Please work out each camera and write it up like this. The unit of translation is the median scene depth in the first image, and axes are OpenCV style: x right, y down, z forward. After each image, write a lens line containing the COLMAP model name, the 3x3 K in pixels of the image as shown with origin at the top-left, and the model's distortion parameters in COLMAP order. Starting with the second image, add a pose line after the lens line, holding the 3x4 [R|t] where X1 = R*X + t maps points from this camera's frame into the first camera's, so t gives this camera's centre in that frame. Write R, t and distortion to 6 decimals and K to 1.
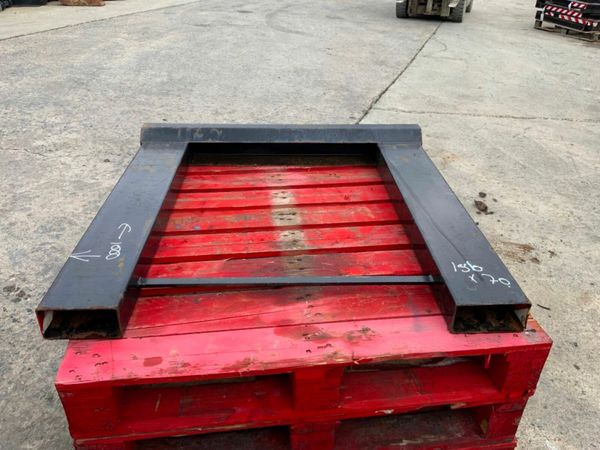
lens RADIAL K [[496.2, 0, 300.0], [0, 496.2, 225.0], [0, 0, 1]] dist [0.112702, -0.227676]
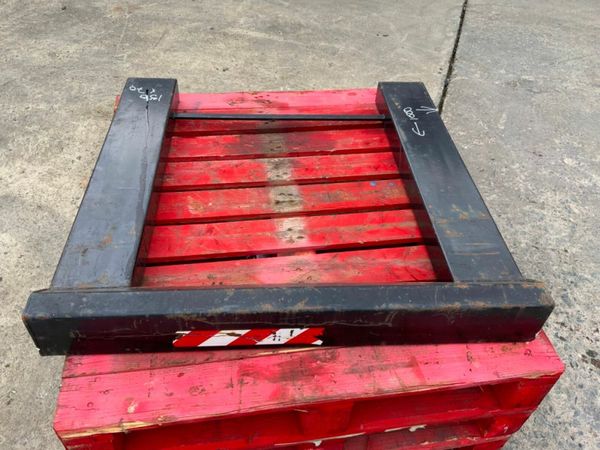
lens RADIAL K [[496.2, 0, 300.0], [0, 496.2, 225.0], [0, 0, 1]] dist [0.112702, -0.227676]
pose [[-0.996716, -0.038361, -0.071318, 0.009604], [-0.079356, 0.287218, 0.954572, -0.880381], [-0.016134, 0.957097, -0.289319, 1.311208]]
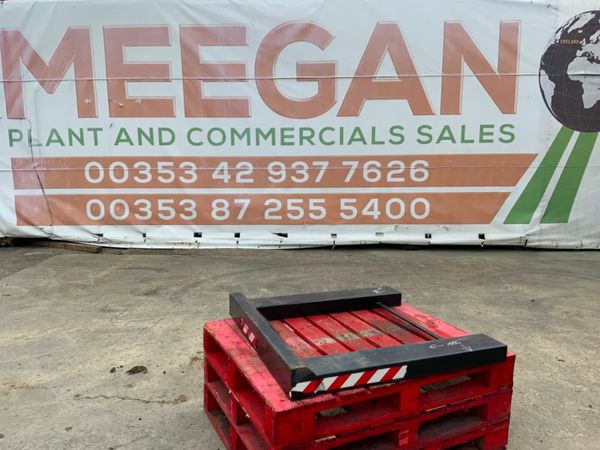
lens RADIAL K [[496.2, 0, 300.0], [0, 496.2, 225.0], [0, 0, 1]] dist [0.112702, -0.227676]
pose [[-0.309131, -0.170155, 0.935674, -1.464511], [0.462100, 0.833037, 0.304160, -0.902778], [-0.831205, 0.526400, -0.178889, 1.230929]]
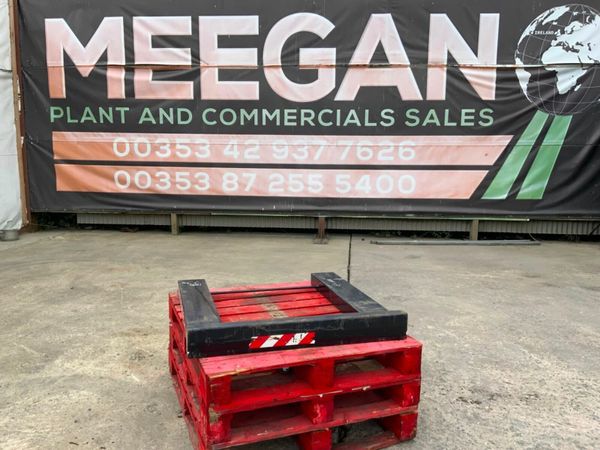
lens RADIAL K [[496.2, 0, 300.0], [0, 496.2, 225.0], [0, 0, 1]] dist [0.112702, -0.227676]
pose [[-0.971387, -0.008871, -0.237336, 0.322222], [-0.154166, 0.783711, 0.601689, -1.348275], [0.180665, 0.621062, -0.762654, 2.170994]]
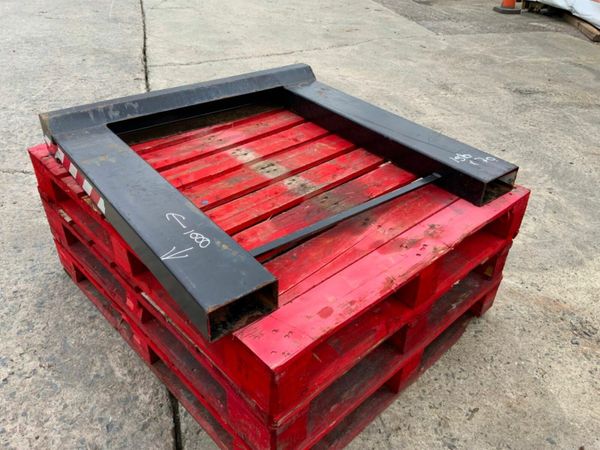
lens RADIAL K [[496.2, 0, 300.0], [0, 496.2, 225.0], [0, 0, 1]] dist [0.112702, -0.227676]
pose [[0.812785, -0.318173, 0.488003, -0.510479], [0.276820, 0.948003, 0.157035, -0.050111], [-0.512593, 0.007453, 0.858600, 0.092349]]
